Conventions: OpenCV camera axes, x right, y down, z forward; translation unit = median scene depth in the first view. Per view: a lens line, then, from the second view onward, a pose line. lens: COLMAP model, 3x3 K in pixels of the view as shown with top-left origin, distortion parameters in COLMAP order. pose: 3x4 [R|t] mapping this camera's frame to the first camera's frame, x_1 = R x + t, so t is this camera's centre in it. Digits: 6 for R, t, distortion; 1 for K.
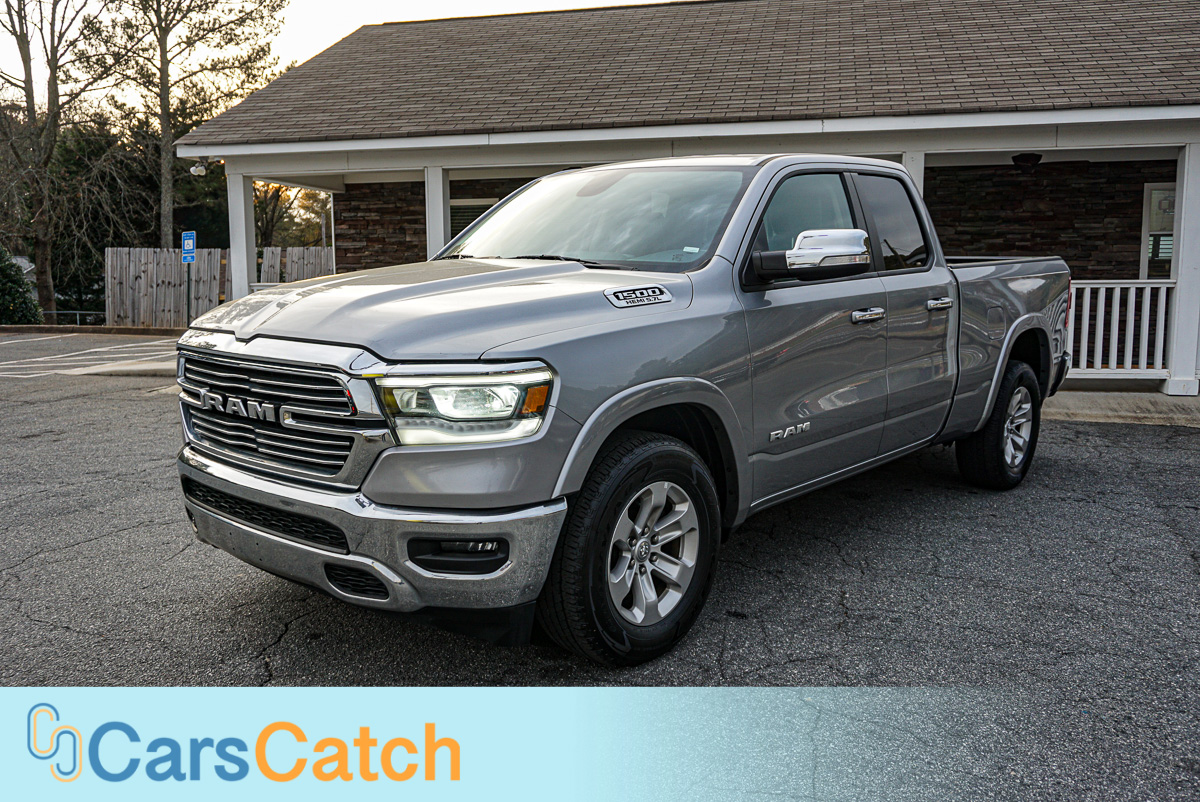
lens RADIAL K [[1004.6, 0, 608.0], [0, 1004.6, 399.3], [0, 0, 1]] dist [0.003554, 0.009409]
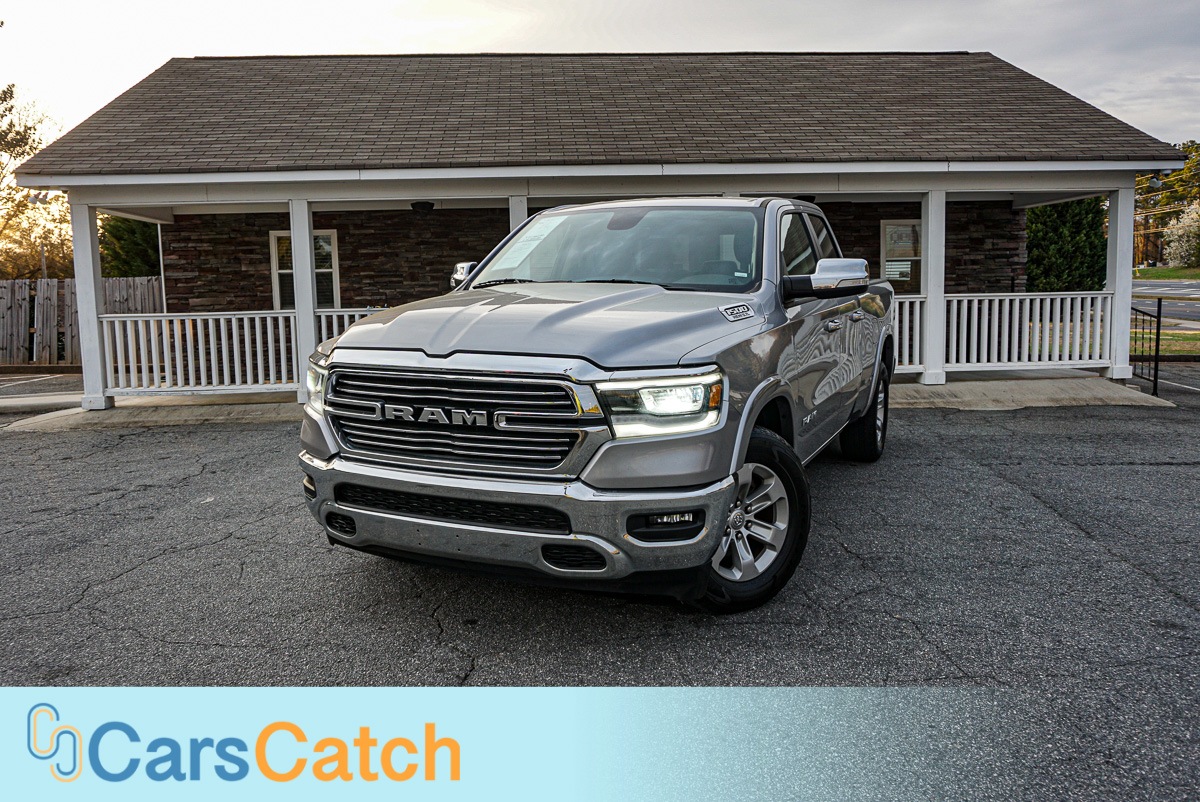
lens RADIAL K [[933.4, 0, 600.6], [0, 933.4, 404.5], [0, 0, 1]] dist [-0.021851, 0.020414]
pose [[0.956103, -0.049605, 0.288802, -0.256573], [0.052979, 0.998588, -0.003875, 0.004262], [-0.288202, 0.019006, 0.957381, -0.025347]]
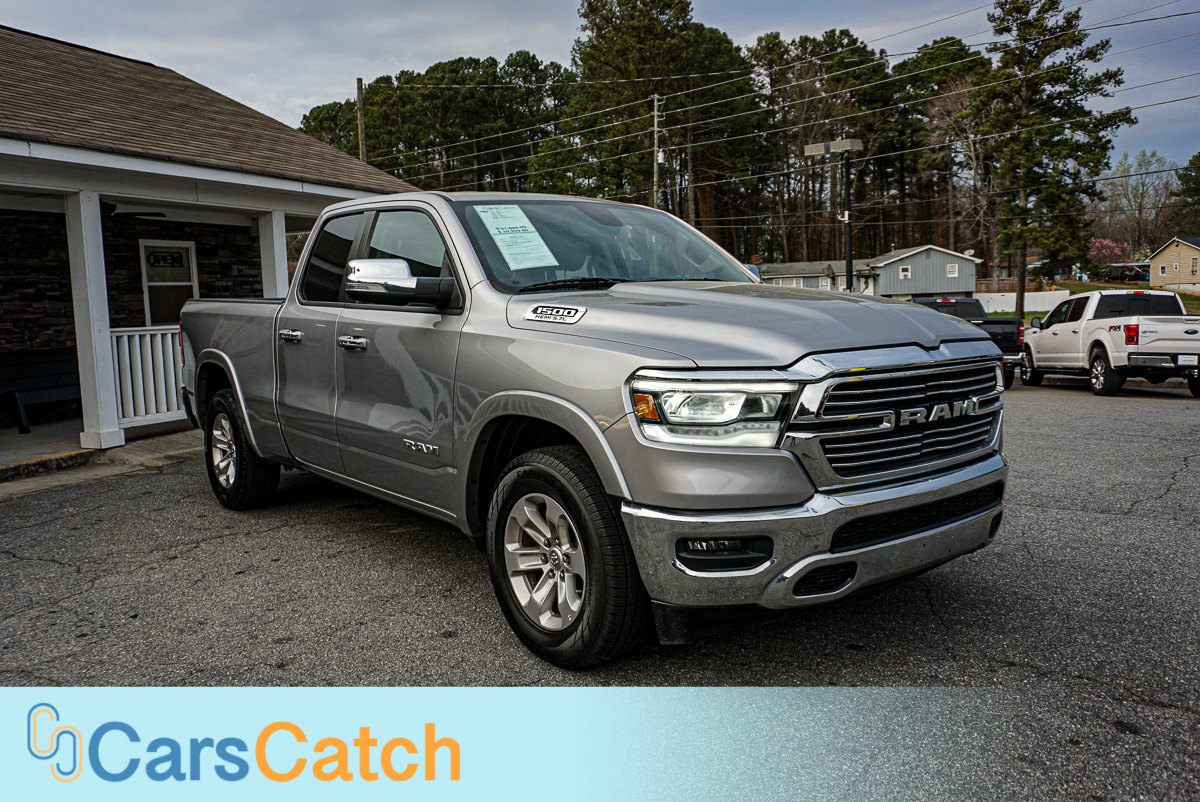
lens RADIAL K [[956.3, 0, 597.3], [0, 956.3, 389.4], [0, 0, 1]] dist [-0.025349, 0.015753]
pose [[0.140134, -0.093321, 0.985725, -0.721250], [0.162275, 0.984251, 0.070112, -0.074132], [-0.976744, 0.150134, 0.153070, 0.622098]]
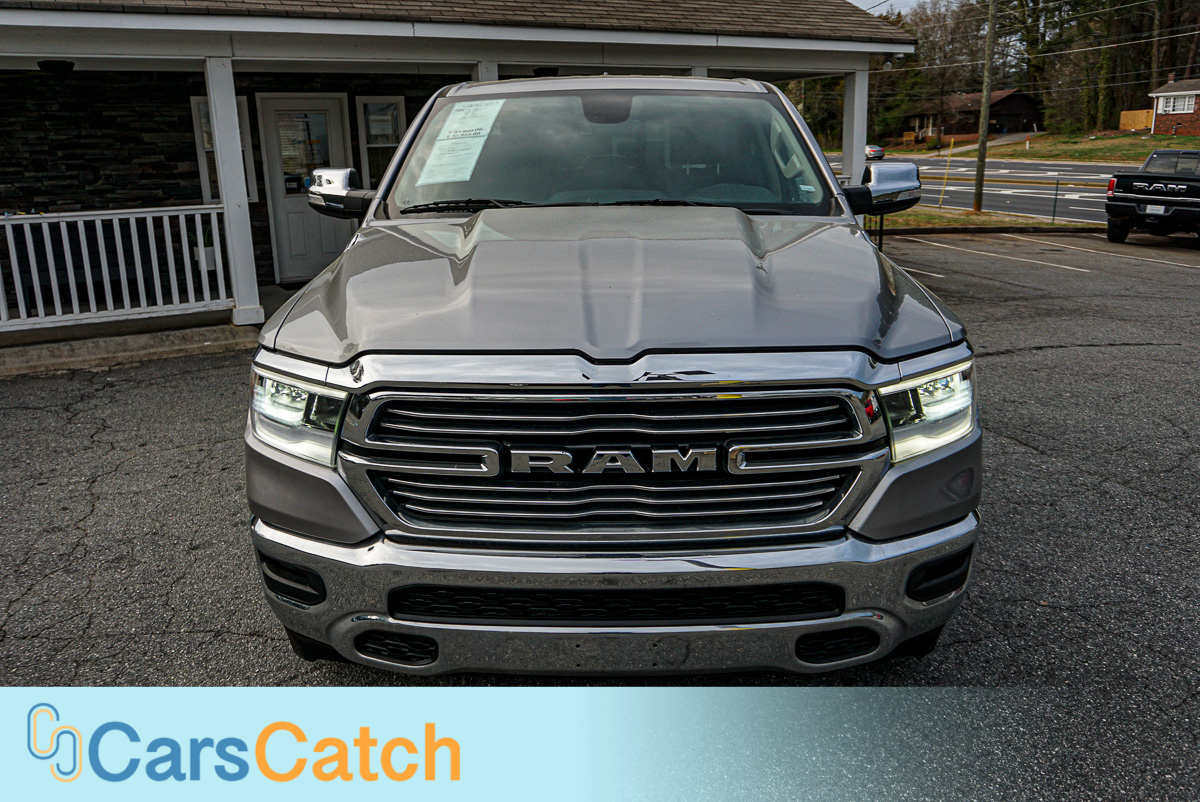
lens RADIAL K [[956.3, 0, 605.3], [0, 956.3, 387.6], [0, 0, 1]] dist [-0.025349, 0.015753]
pose [[0.741319, -0.175248, 0.647869, -0.403926], [0.108165, 0.983885, 0.142374, -0.068754], [-0.662380, -0.035467, 0.748328, 0.278890]]
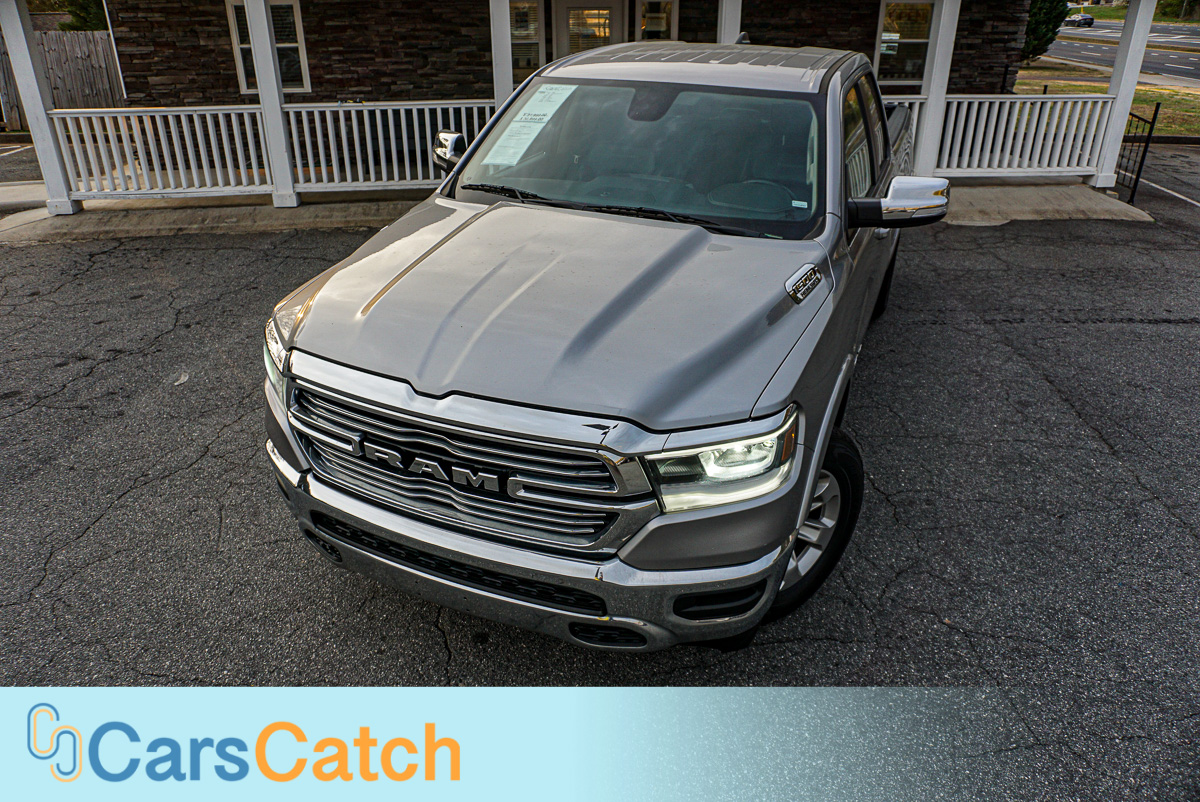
lens RADIAL K [[816.8, 0, 595.4], [0, 816.8, 399.1], [0, 0, 1]] dist [-0.045464, 0.023010]
pose [[0.946235, -0.138545, 0.292308, -0.224914], [0.038177, 0.945153, 0.324389, -0.142237], [-0.321218, -0.295789, 0.899626, 0.176149]]
